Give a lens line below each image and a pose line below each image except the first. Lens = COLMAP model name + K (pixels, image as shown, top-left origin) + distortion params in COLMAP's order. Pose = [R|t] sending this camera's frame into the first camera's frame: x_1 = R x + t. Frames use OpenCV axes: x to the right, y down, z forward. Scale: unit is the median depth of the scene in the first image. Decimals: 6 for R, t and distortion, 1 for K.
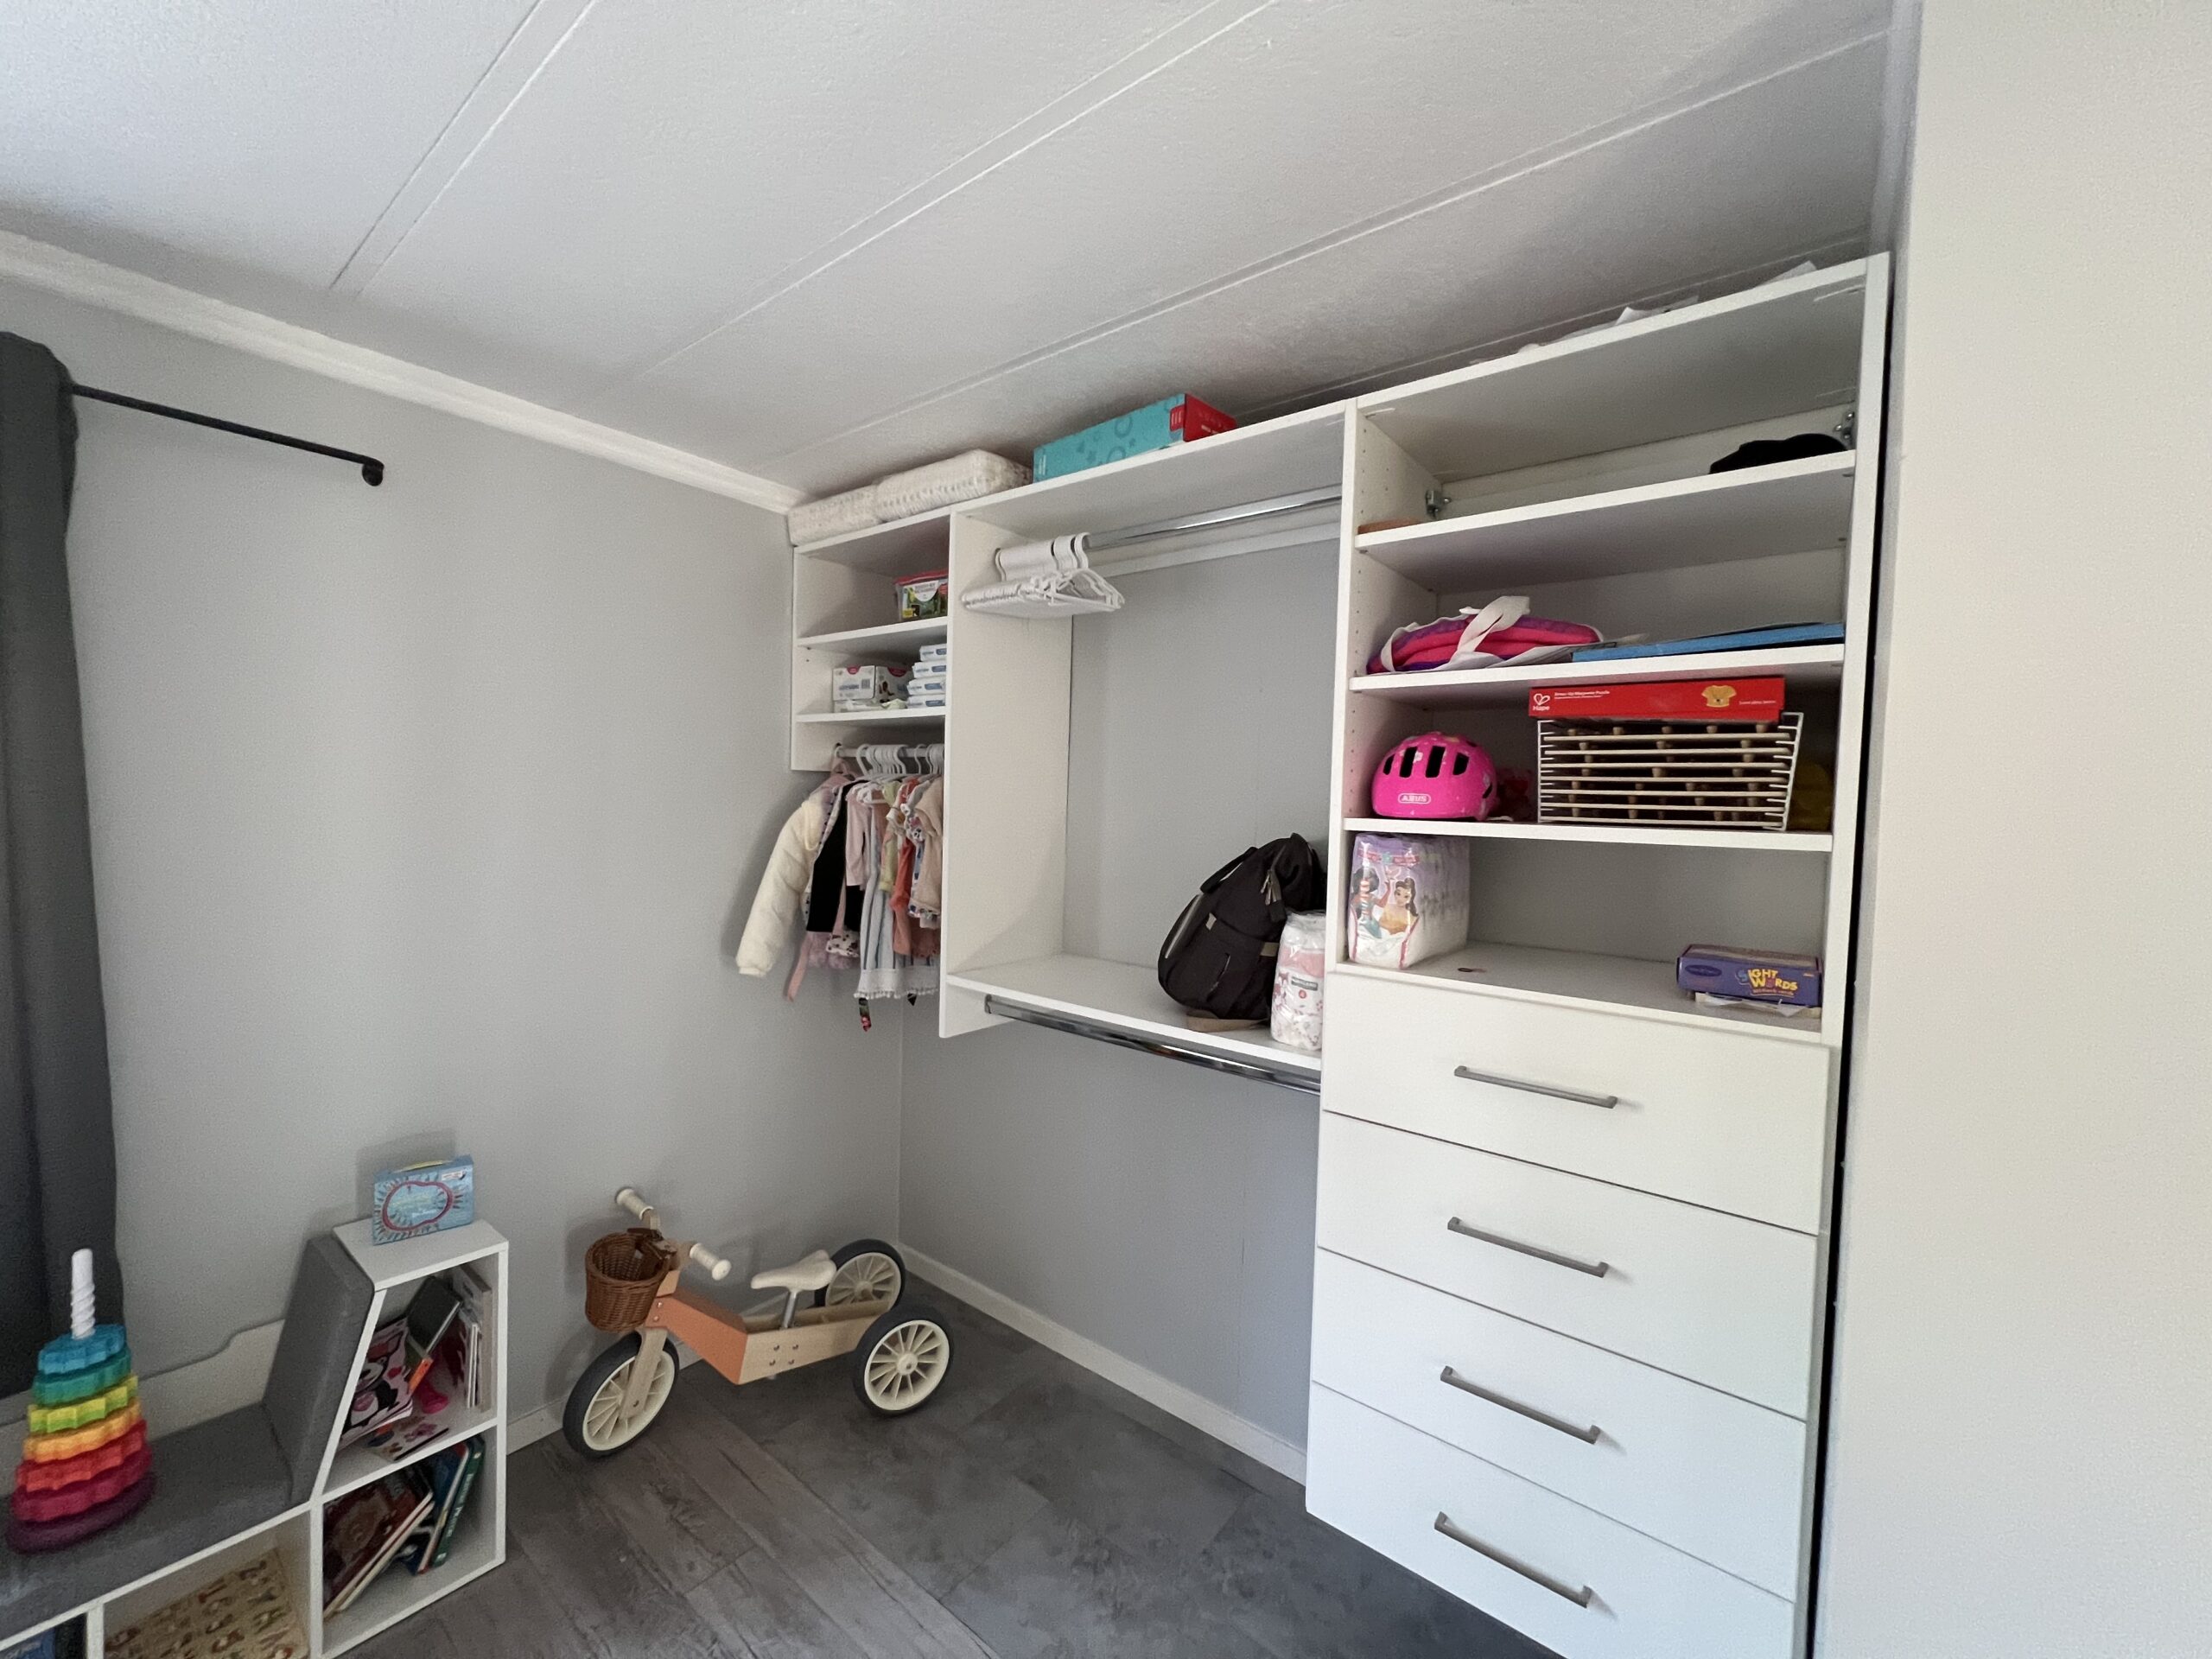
lens RADIAL K [[883.8, 0, 1101.7], [0, 883.8, 828.0], [0, 0, 1]] dist [-0.002325, 0.000105]
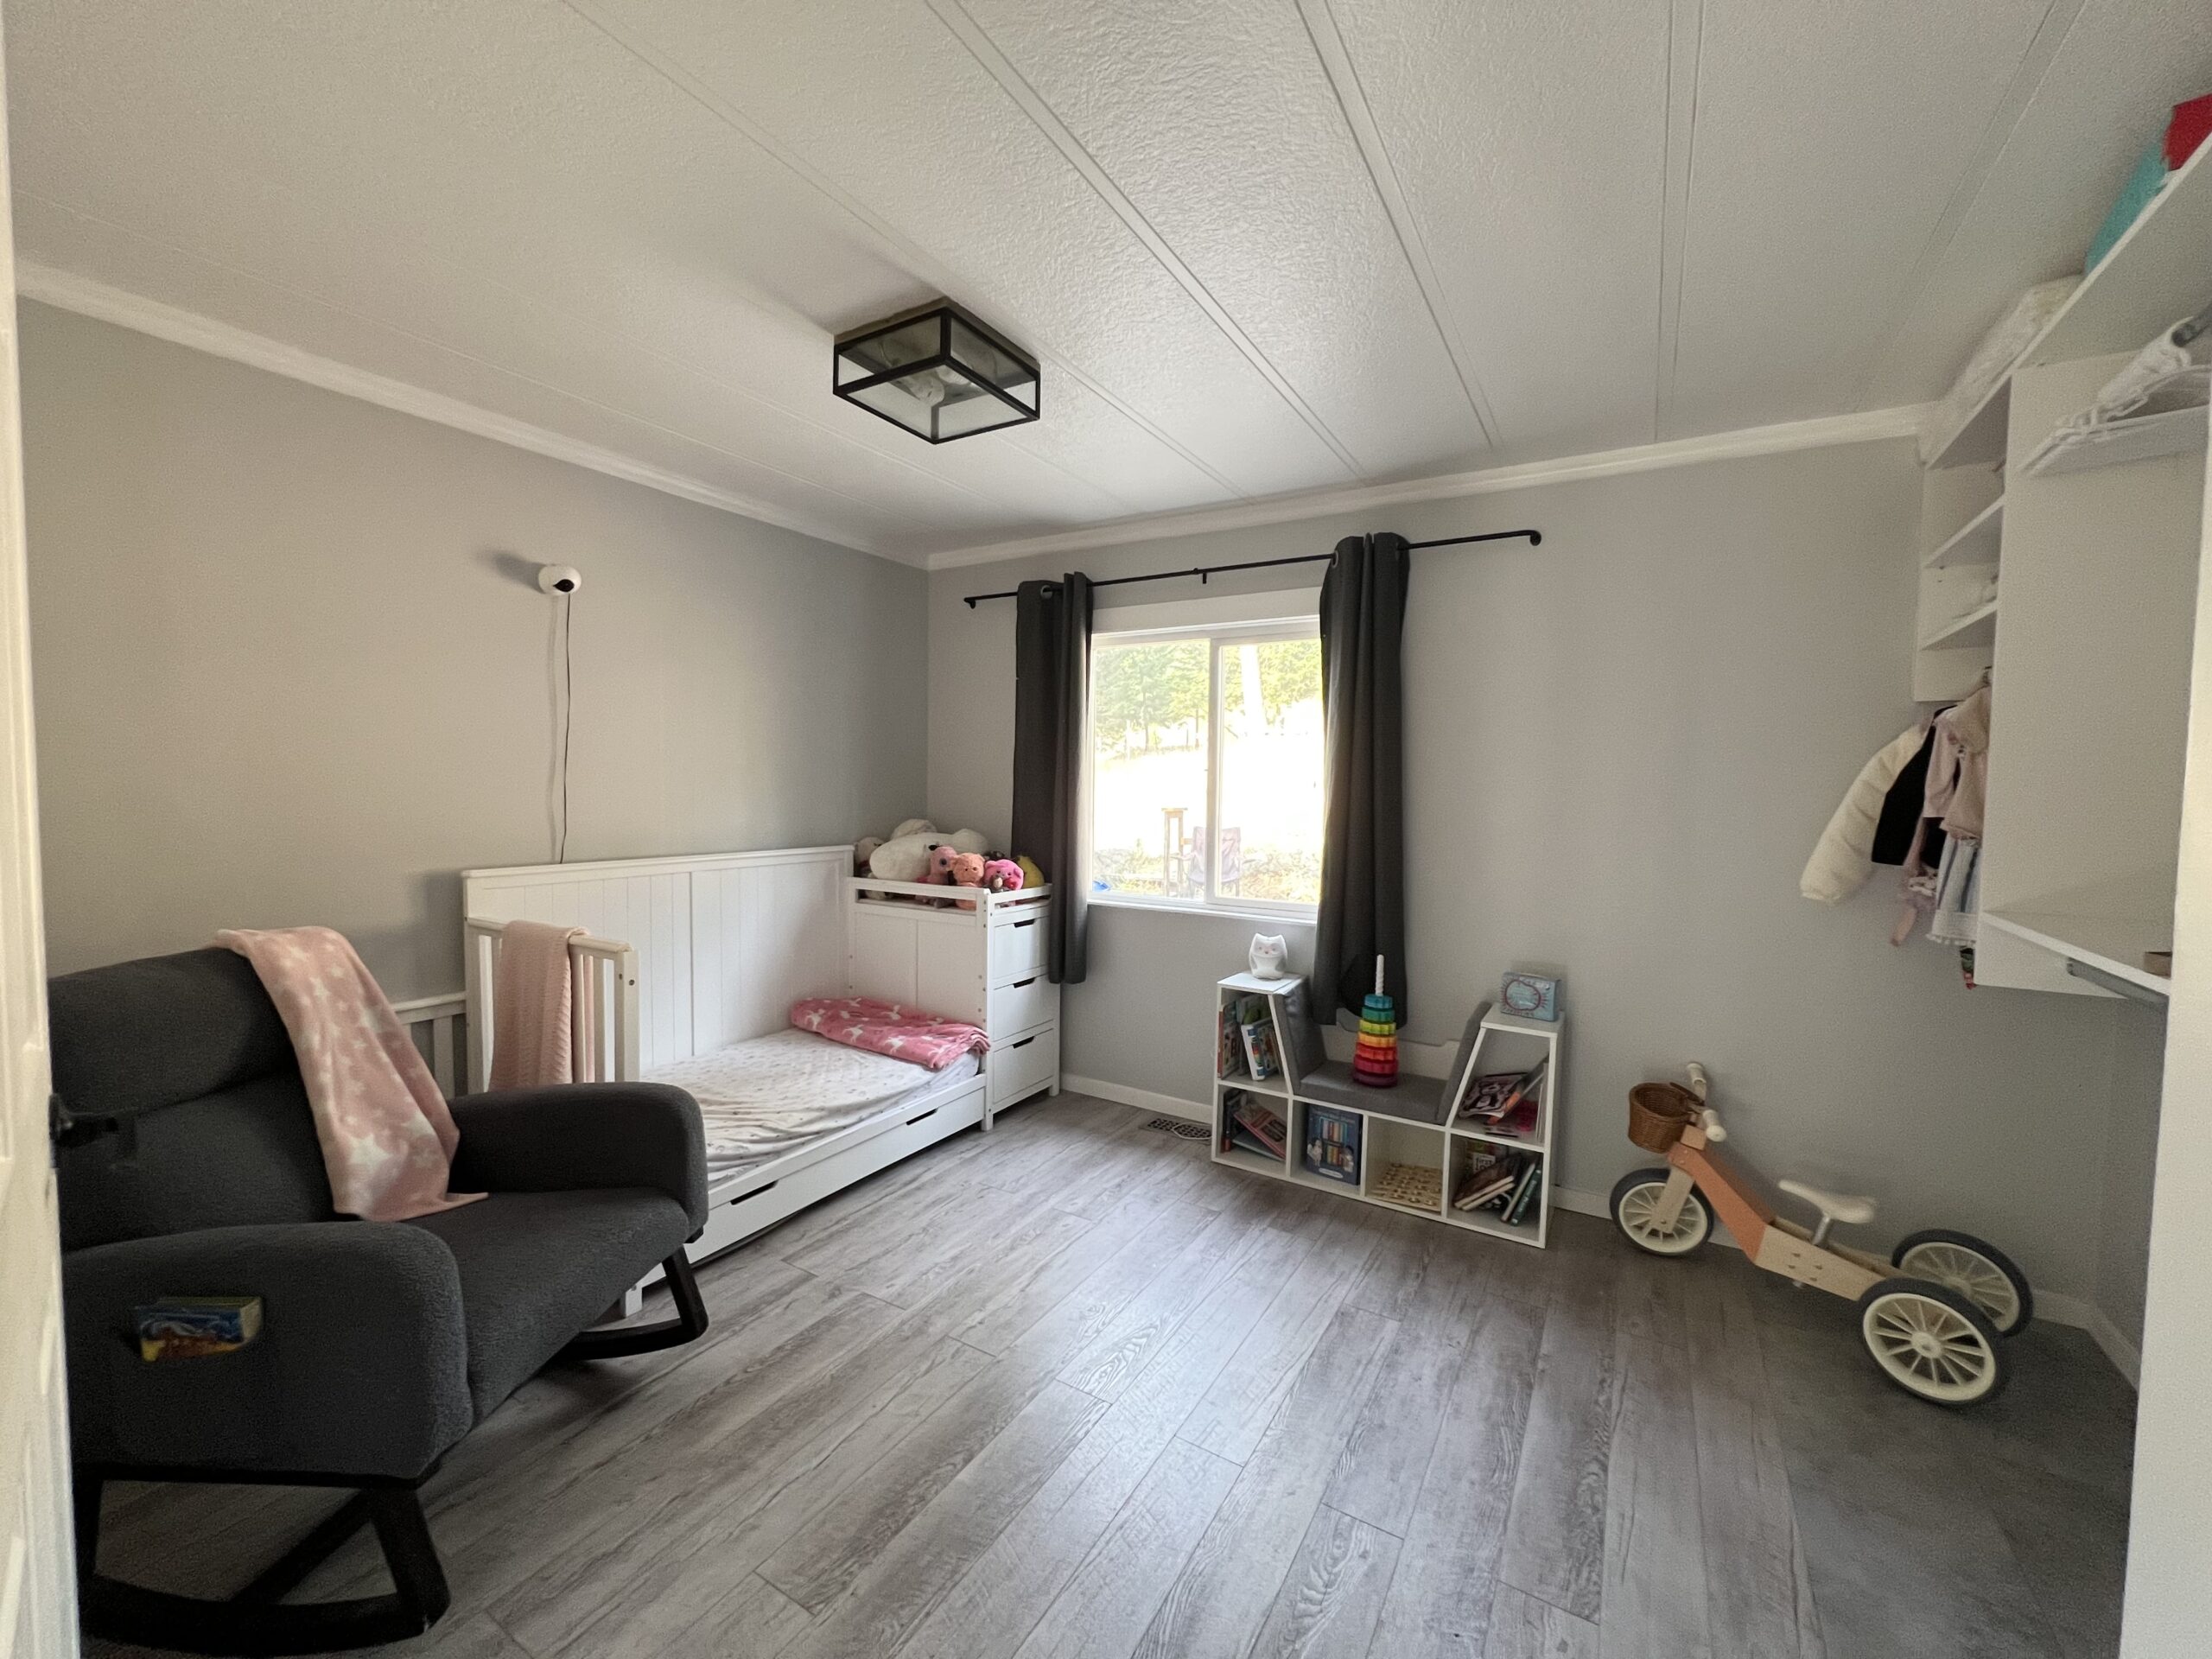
lens RADIAL K [[883.8, 0, 1106.0], [0, 883.8, 828.4], [0, 0, 1]] dist [-0.002325, 0.000105]
pose [[0.126625, 0.024767, -0.991641, 0.556982], [-0.046195, 0.998751, 0.019046, 0.106516], [0.990874, 0.043398, 0.127611, 0.038981]]
